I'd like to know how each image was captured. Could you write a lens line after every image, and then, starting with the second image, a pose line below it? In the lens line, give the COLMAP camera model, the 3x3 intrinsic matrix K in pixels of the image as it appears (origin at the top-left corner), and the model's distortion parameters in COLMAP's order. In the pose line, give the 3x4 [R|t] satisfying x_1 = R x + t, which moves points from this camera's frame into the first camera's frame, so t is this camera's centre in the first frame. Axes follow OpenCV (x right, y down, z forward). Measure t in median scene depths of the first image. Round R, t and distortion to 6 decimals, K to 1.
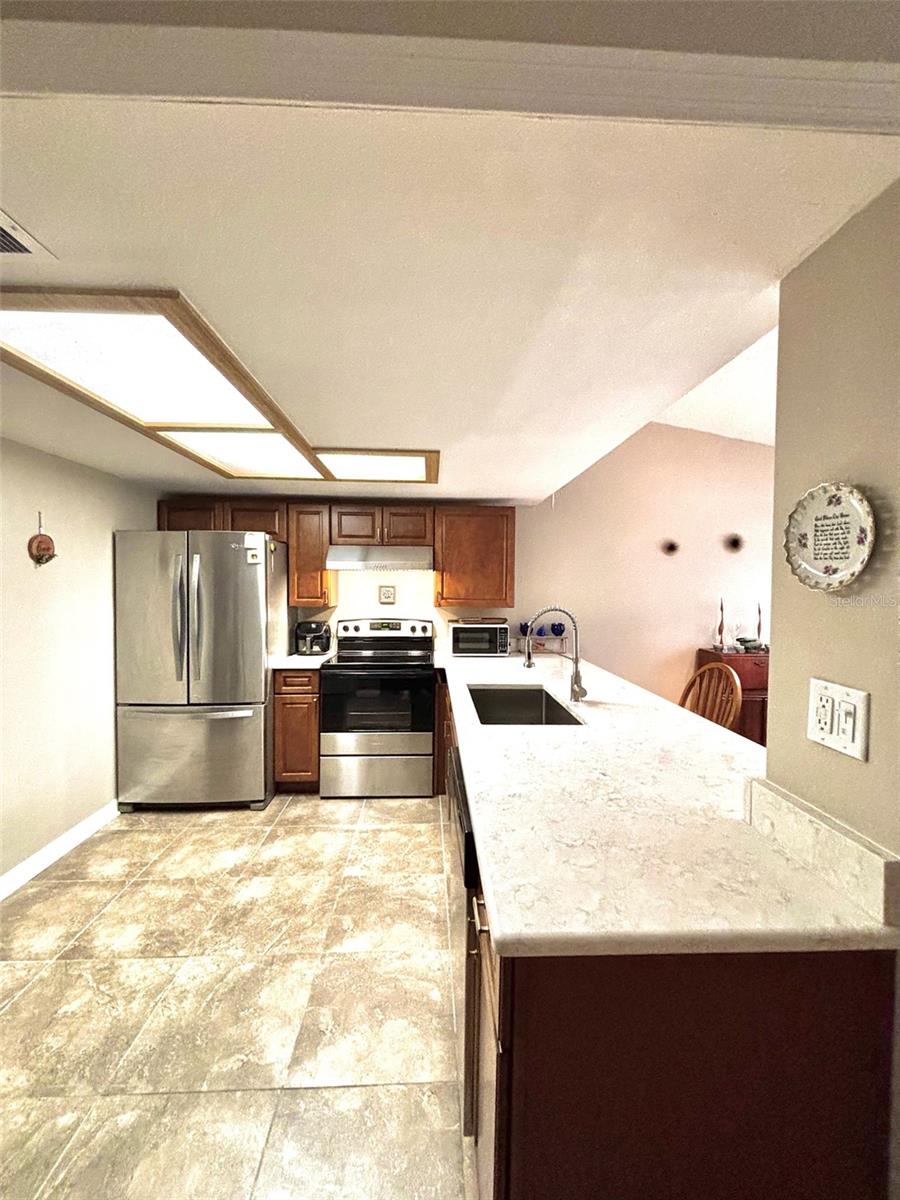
lens RADIAL K [[481.7, 0, 446.2], [0, 481.7, 601.1], [0, 0, 1]] dist [-0.000707, 0.000152]
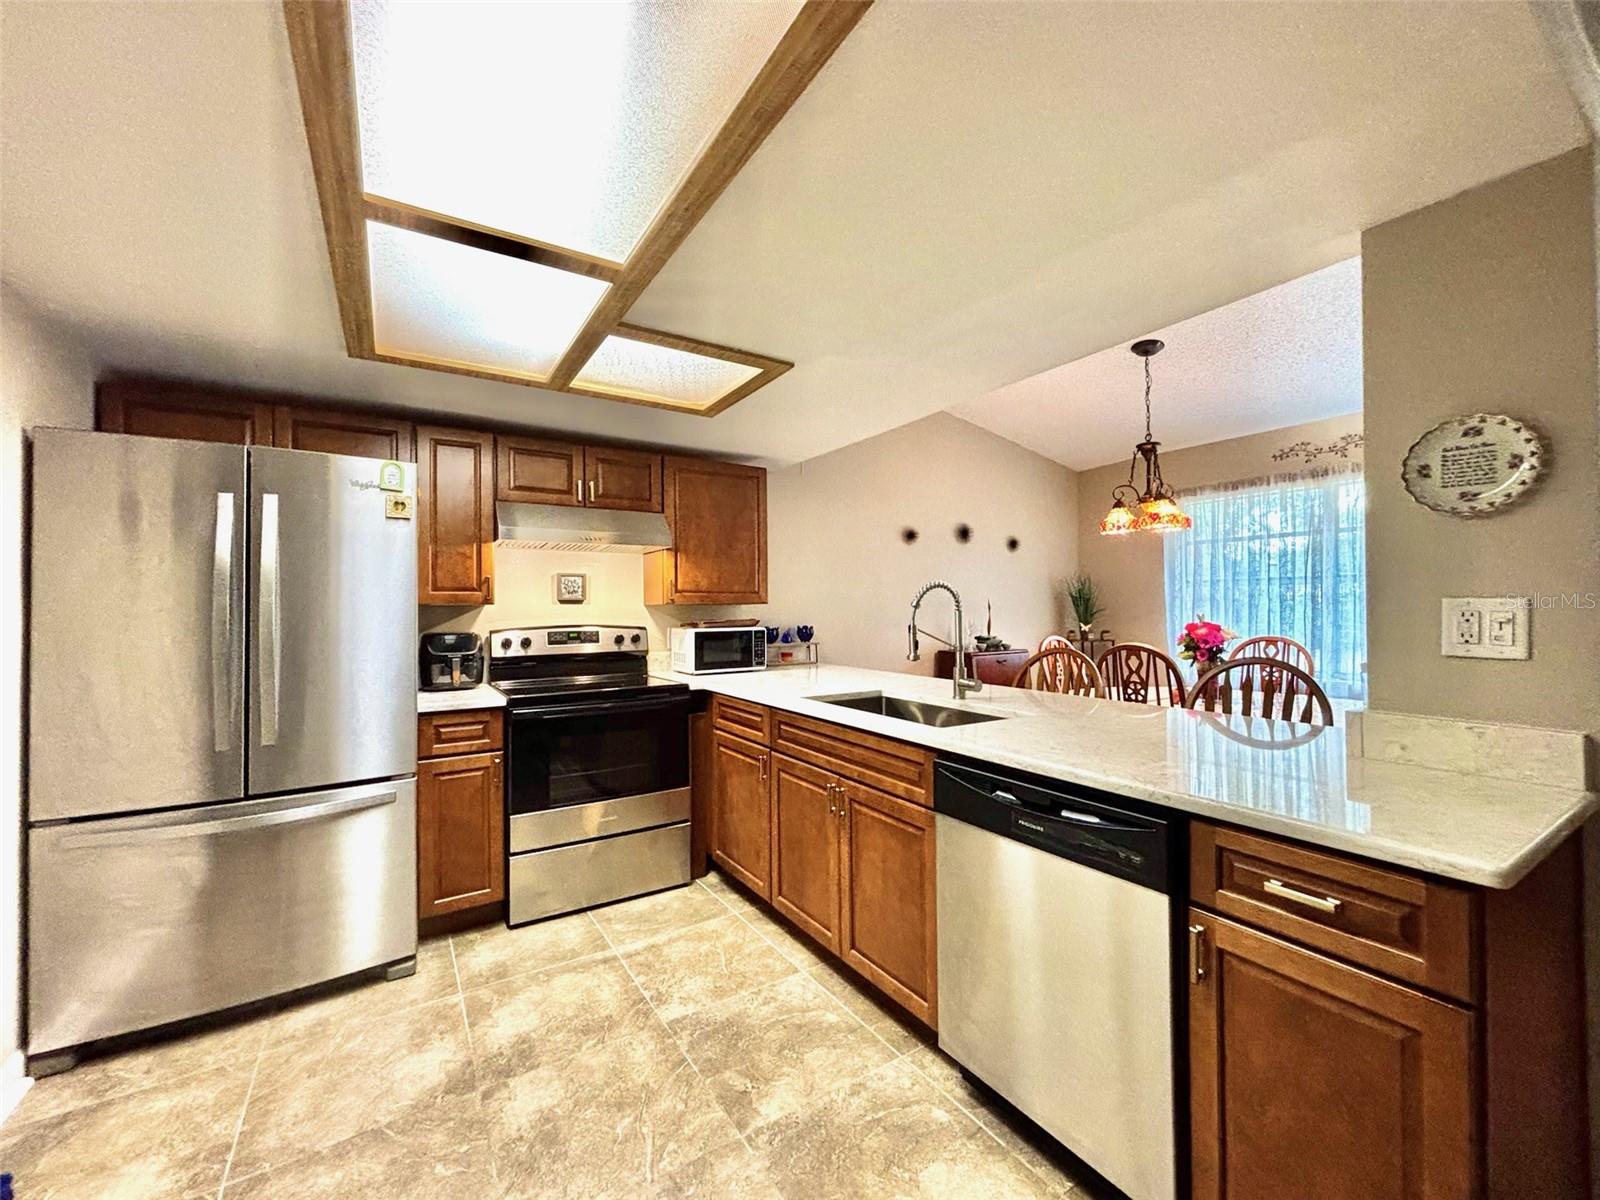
lens RADIAL K [[642.3, 0, 794.9], [0, 642.3, 607.6], [0, 0, 1]] dist [-0.000707, 0.000152]
pose [[0.865009, -0.012703, 0.501595, -0.351489], [0.029384, 0.999246, -0.025368, 0.050860], [-0.500895, 0.036683, 0.864730, 0.142018]]
